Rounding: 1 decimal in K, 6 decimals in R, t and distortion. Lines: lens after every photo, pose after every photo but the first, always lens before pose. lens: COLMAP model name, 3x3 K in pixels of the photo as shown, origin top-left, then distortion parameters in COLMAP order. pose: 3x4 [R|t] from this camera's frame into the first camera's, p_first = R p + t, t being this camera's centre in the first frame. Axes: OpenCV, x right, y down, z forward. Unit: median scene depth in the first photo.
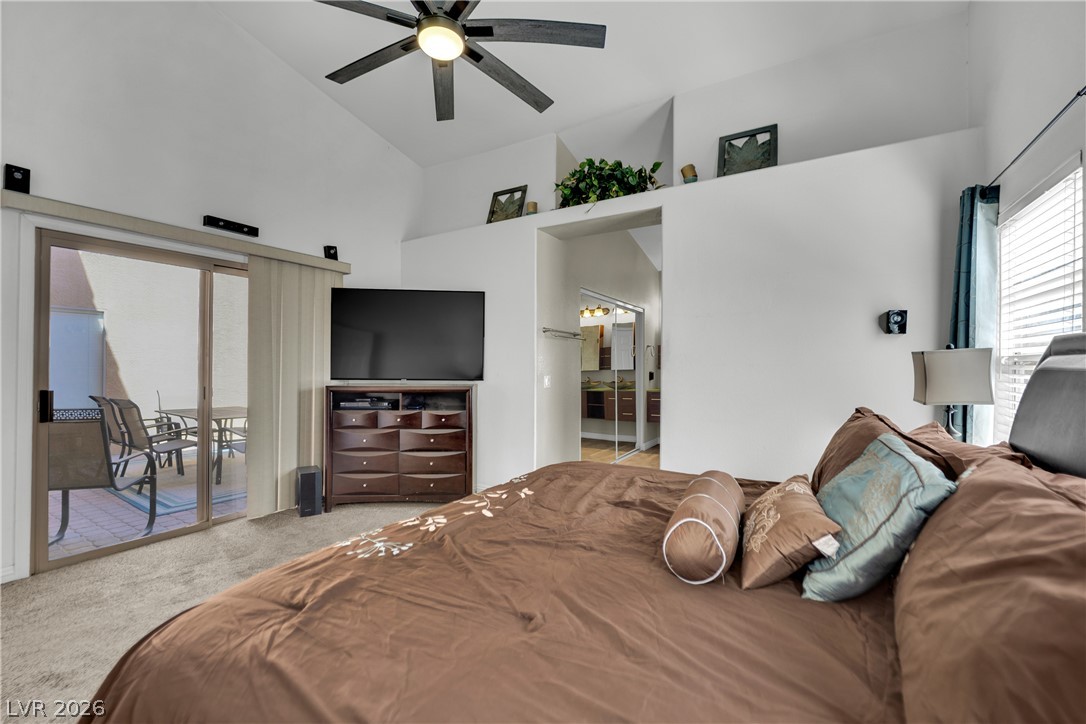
lens RADIAL K [[457.1, 0, 544.7], [0, 457.1, 357.8], [0, 0, 1]] dist [-0.018613, -0.000486]
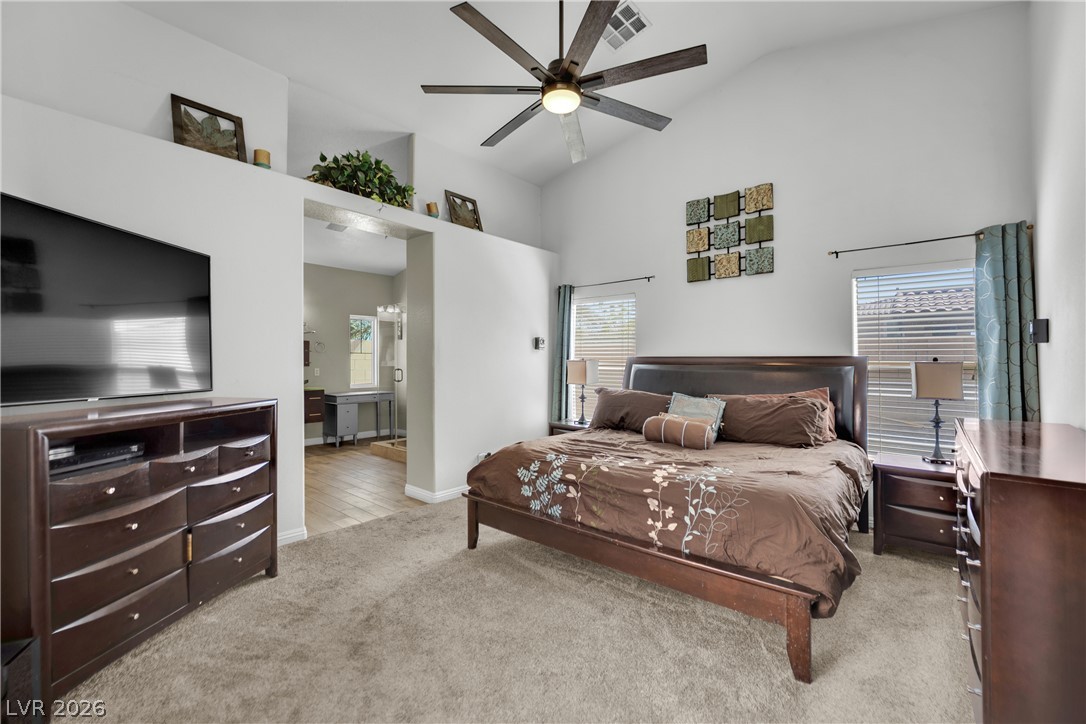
lens RADIAL K [[446.5, 0, 540.9], [0, 446.5, 363.3], [0, 0, 1]] dist [-0.016465, -0.000039]
pose [[0.169405, 0.001914, 0.985545, -0.679333], [-0.012571, 0.999921, 0.000219, 0.002204], [-0.985466, -0.012426, 0.169416, 0.431019]]
